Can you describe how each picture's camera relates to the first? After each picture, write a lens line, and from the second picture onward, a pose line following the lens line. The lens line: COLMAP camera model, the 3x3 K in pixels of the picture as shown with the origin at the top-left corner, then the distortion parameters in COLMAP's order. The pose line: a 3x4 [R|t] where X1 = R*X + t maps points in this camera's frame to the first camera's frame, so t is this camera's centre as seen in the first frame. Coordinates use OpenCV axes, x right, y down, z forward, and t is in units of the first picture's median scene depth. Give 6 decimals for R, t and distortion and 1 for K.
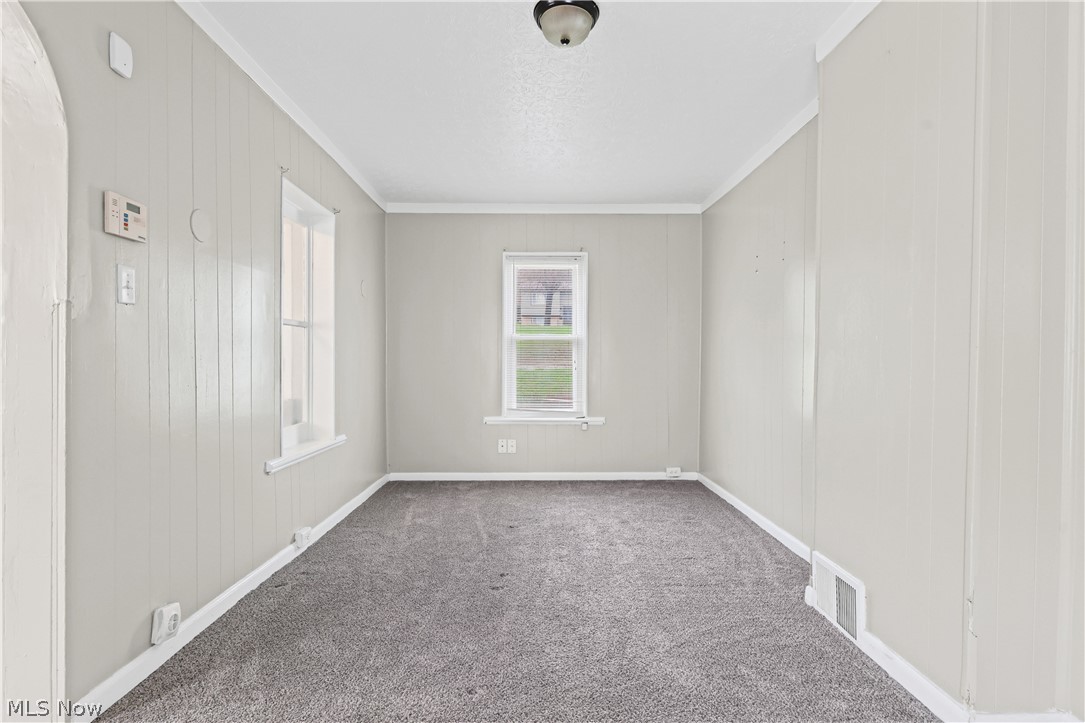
lens RADIAL K [[547.1, 0, 542.5], [0, 547.1, 361.5], [0, 0, 1]] dist [0.002023, 0.000365]
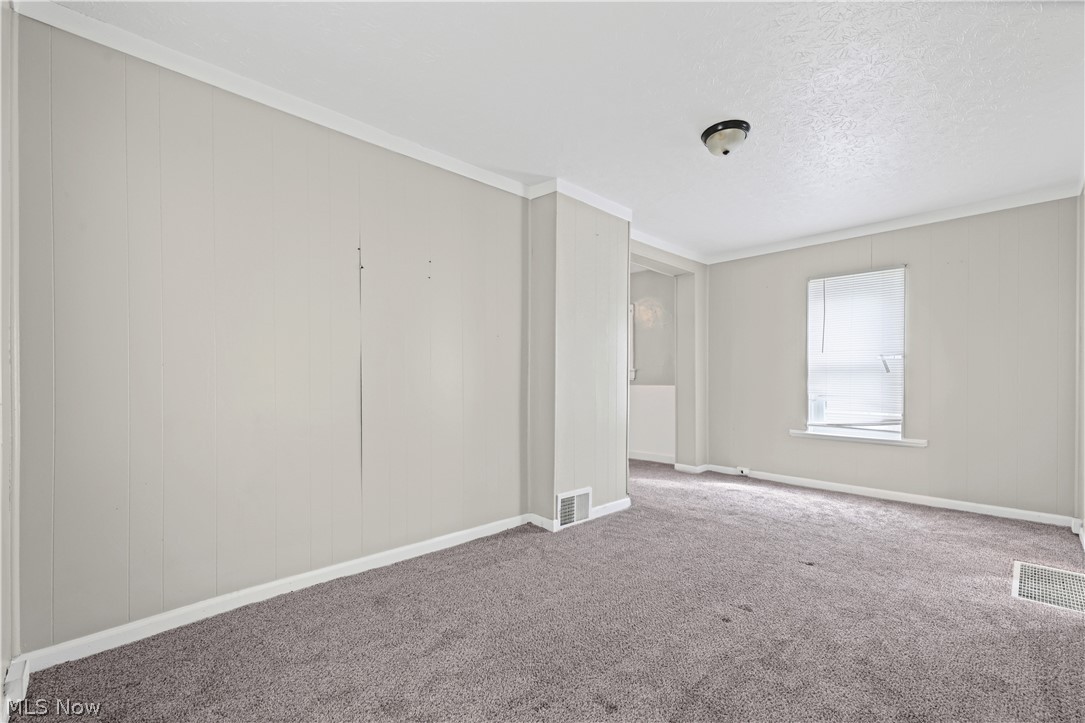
lens RADIAL K [[462.5, 0, 538.4], [0, 462.5, 379.6], [0, 0, 1]] dist [-0.000575, -0.000013]
pose [[-0.680788, 0.002003, 0.732478, -0.301859], [0.005795, 0.999980, 0.002652, 0.006869], [-0.732458, 0.006050, -0.680786, 1.316080]]
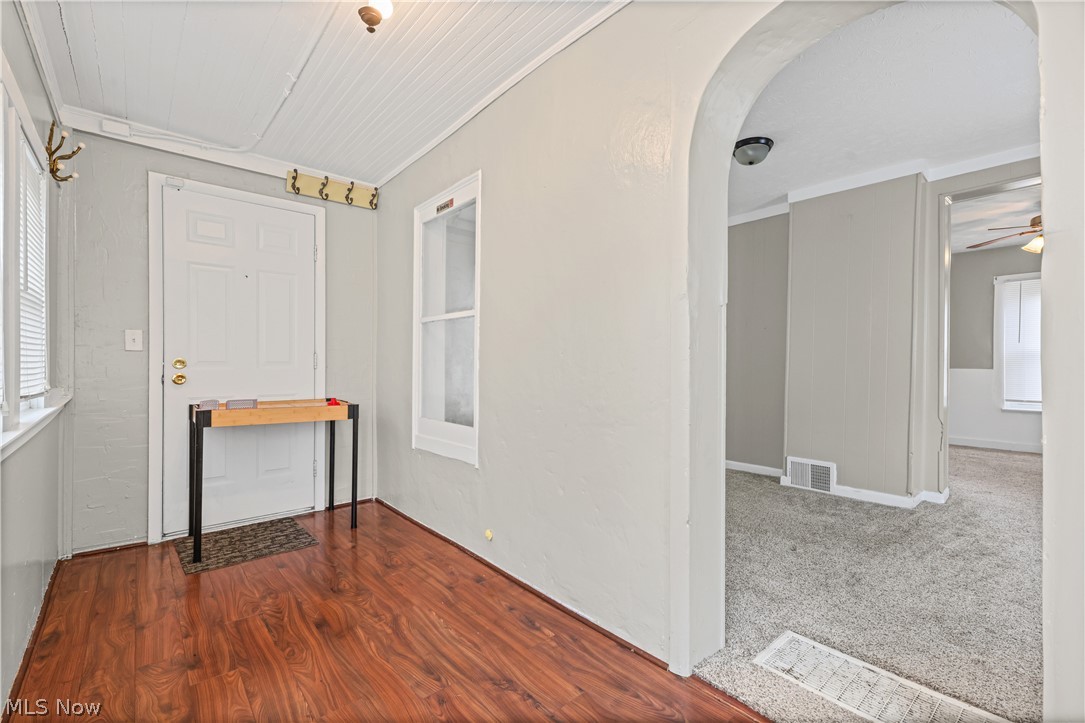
lens RADIAL K [[476.1, 0, 542.5], [0, 476.1, 361.5], [0, 0, 1]] dist [0.001208, -0.000297]
pose [[0.768395, 0.003013, 0.639969, -0.826016], [0.002361, 0.999969, -0.007543, 0.017292], [-0.639972, 0.007307, 0.768364, 0.182585]]
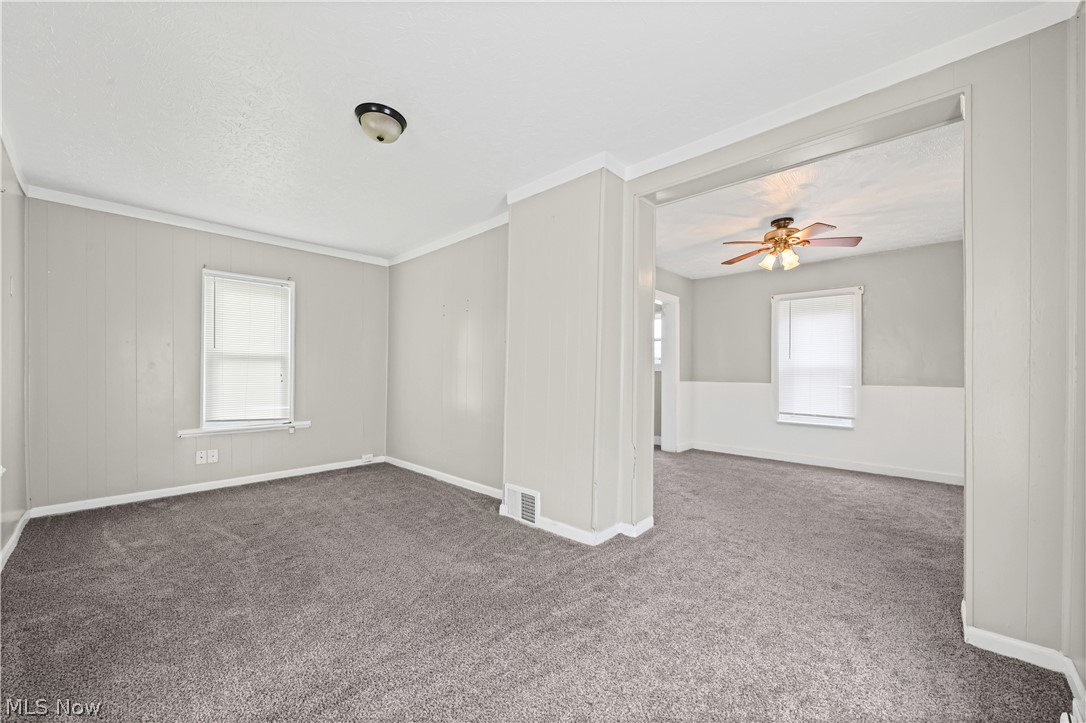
lens RADIAL K [[415.6, 0, 542.1], [0, 415.6, 375.2], [0, 0, 1]] dist [0.000202, -0.000608]
pose [[0.694286, -0.002794, 0.719694, -0.252255], [0.001769, 0.999996, 0.002175, 0.000016], [-0.719697, -0.000237, 0.694288, -0.000613]]
